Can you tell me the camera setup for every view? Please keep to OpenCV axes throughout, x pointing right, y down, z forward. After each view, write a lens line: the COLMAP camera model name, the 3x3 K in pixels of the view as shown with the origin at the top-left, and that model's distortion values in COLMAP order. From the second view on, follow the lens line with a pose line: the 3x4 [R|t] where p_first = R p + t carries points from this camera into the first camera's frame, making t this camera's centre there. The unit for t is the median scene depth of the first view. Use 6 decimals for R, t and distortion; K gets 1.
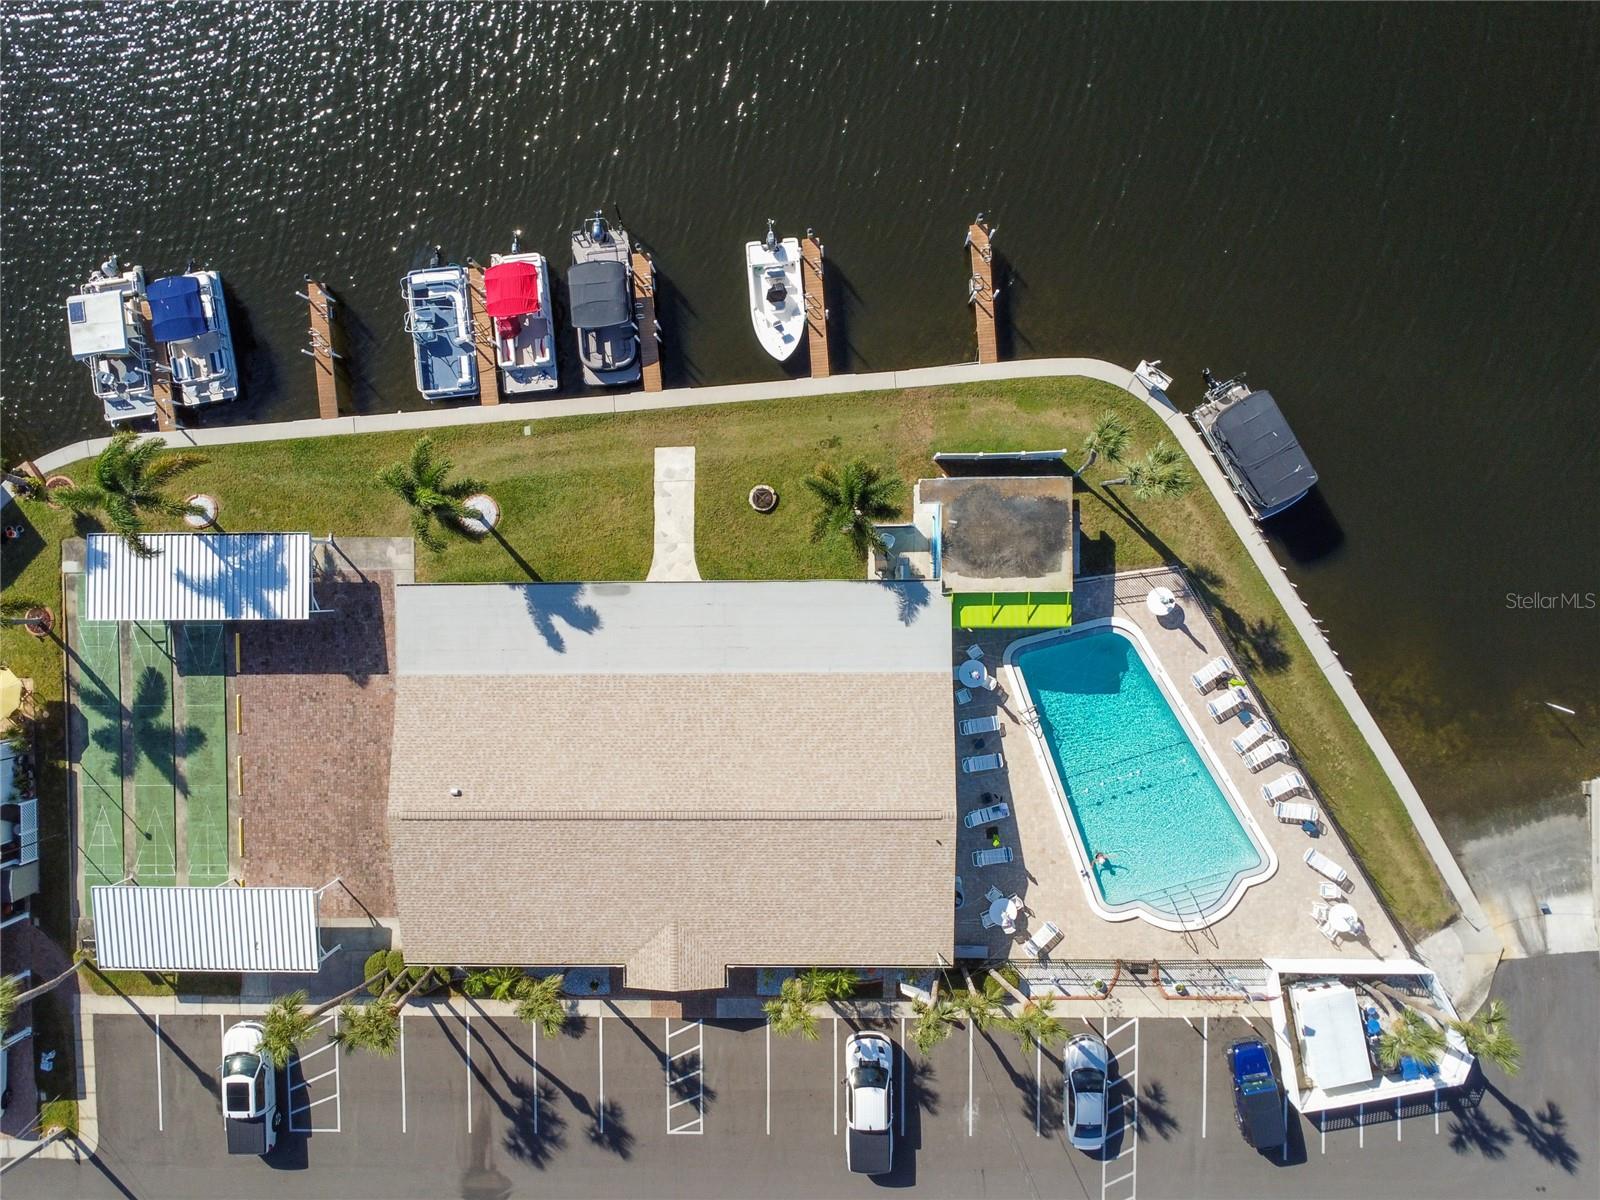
lens RADIAL K [[1121.6, 0, 803.7], [0, 1121.6, 603.3], [0, 0, 1]] dist [-0.000754, -0.005262]
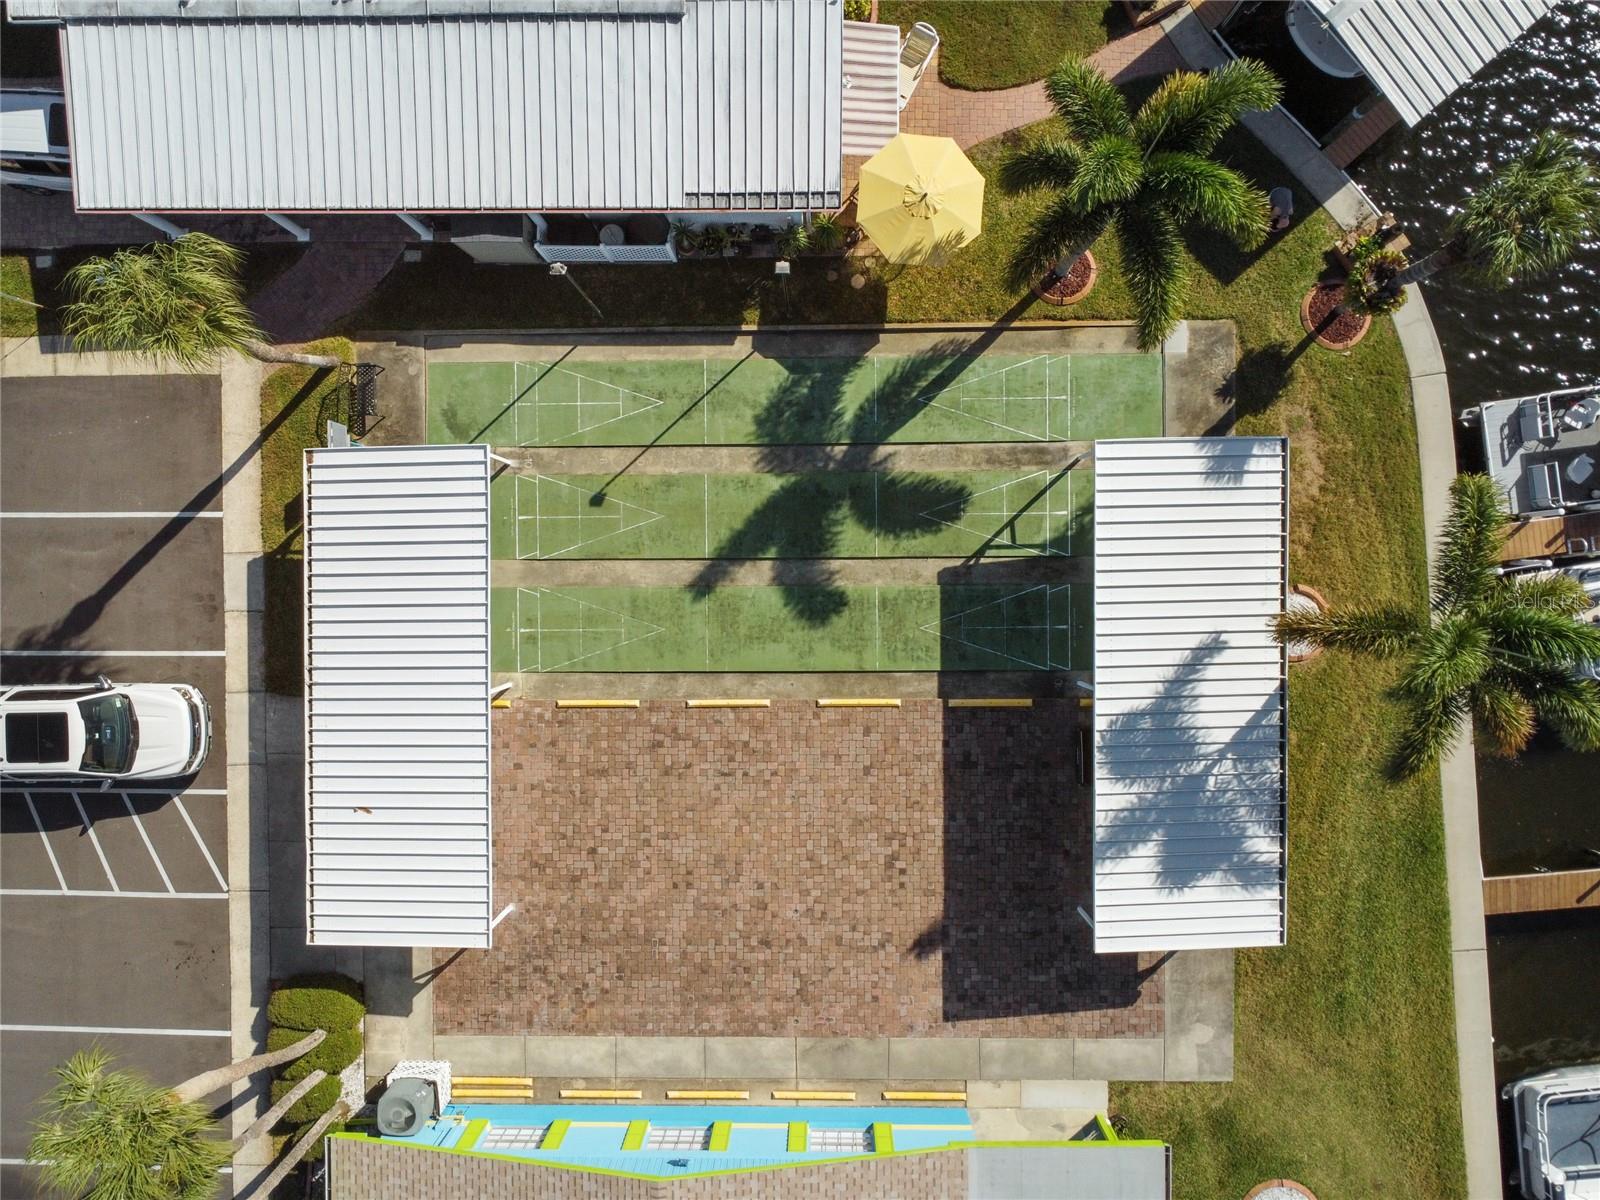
lens RADIAL K [[1121.6, 0, 800.8], [0, 1121.6, 597.3], [0, 0, 1]] dist [-0.000754, -0.005262]
pose [[-0.000872, 0.998807, 0.048815, -0.450411], [-0.999963, -0.001291, 0.008556, 0.094076], [0.008609, -0.048806, 0.998771, 0.419132]]
